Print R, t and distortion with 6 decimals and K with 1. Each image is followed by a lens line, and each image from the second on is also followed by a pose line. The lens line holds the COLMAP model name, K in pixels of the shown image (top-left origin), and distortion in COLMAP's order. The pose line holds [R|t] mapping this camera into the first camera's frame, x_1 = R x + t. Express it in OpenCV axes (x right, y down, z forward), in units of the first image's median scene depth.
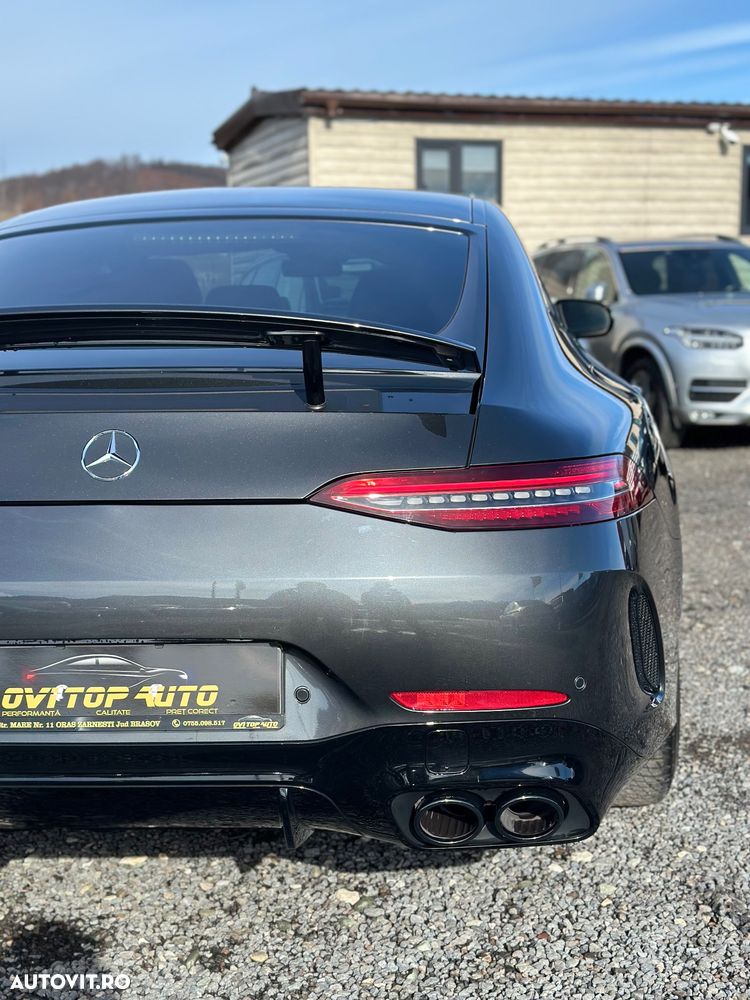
lens RADIAL K [[1417.5, 0, 358.9], [0, 1417.5, 495.1], [0, 0, 1]] dist [0.135172, 0.000000]
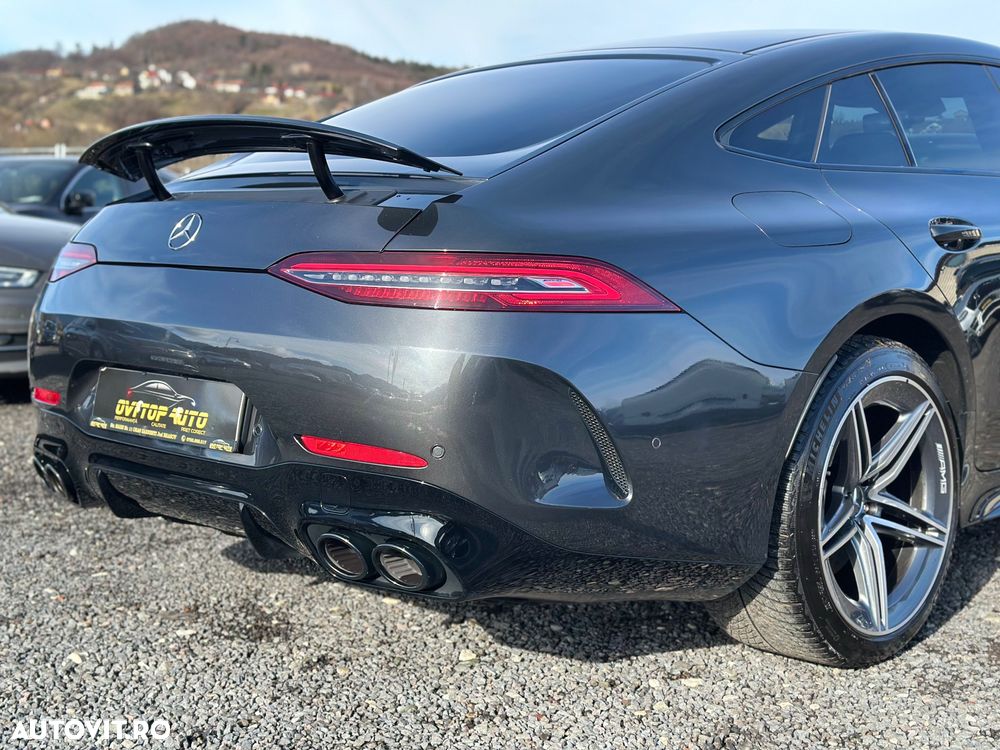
lens RADIAL K [[1417.5, 0, 495.7], [0, 1417.5, 366.3], [0, 0, 1]] dist [0.135172, 0.000000]
pose [[0.759489, 0.088668, -0.644449, 0.902938], [-0.103698, 0.994501, 0.014622, 0.047130], [0.642202, 0.055723, 0.764507, 0.193429]]
